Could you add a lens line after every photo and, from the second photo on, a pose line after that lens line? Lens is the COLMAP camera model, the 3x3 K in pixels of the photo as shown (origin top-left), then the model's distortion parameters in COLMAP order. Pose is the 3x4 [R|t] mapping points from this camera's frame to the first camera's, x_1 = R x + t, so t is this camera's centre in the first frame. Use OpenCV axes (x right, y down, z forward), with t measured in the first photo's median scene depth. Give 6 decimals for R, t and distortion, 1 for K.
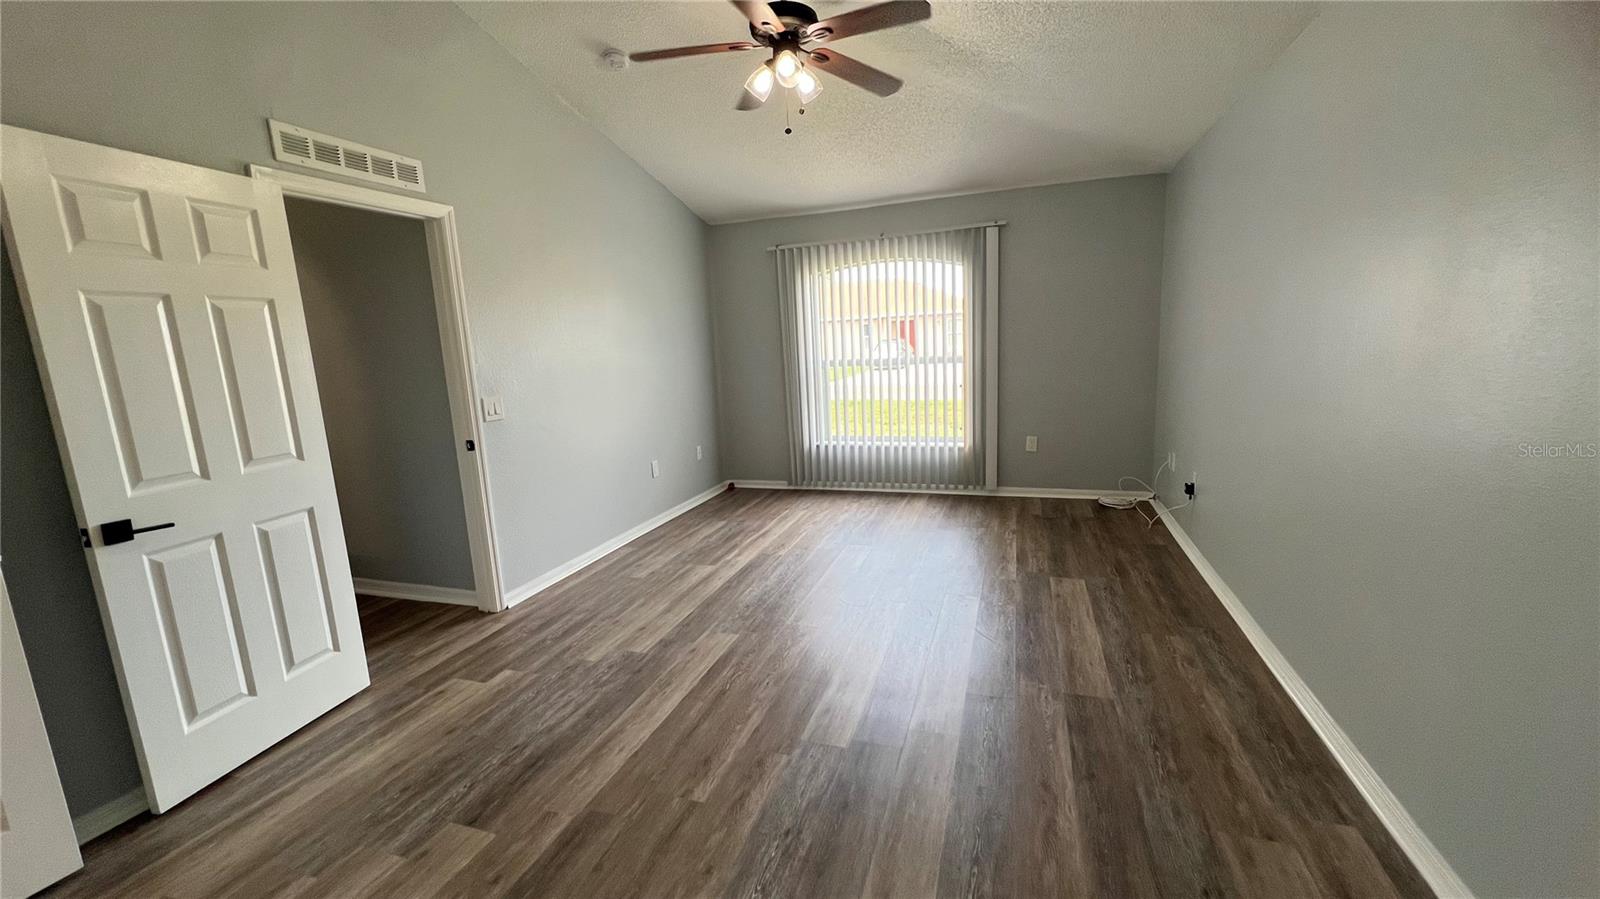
lens RADIAL K [[639.4, 0, 802.5], [0, 639.4, 458.4], [0, 0, 1]] dist [-0.001901, 0.000855]
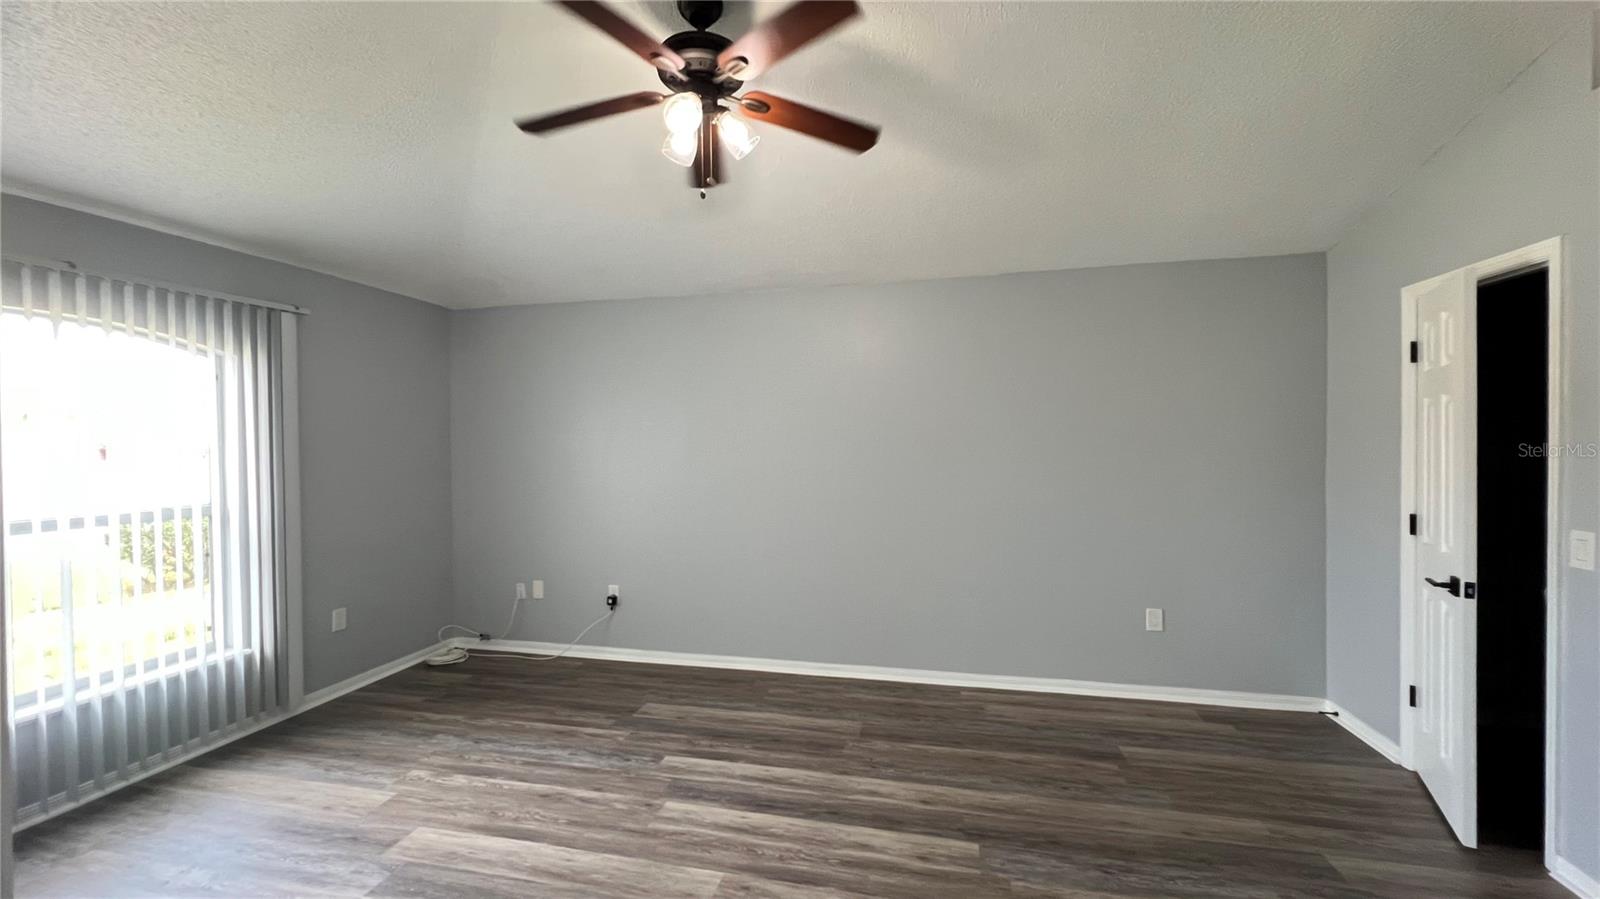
lens RADIAL K [[639.4, 0, 800.7], [0, 639.4, 440.5], [0, 0, 1]] dist [-0.001901, 0.000855]
pose [[-0.106528, 0.055140, 0.992780, -0.501150], [0.199132, 0.979416, -0.033031, -0.110675], [-0.974165, 0.194176, -0.115316, 0.657651]]
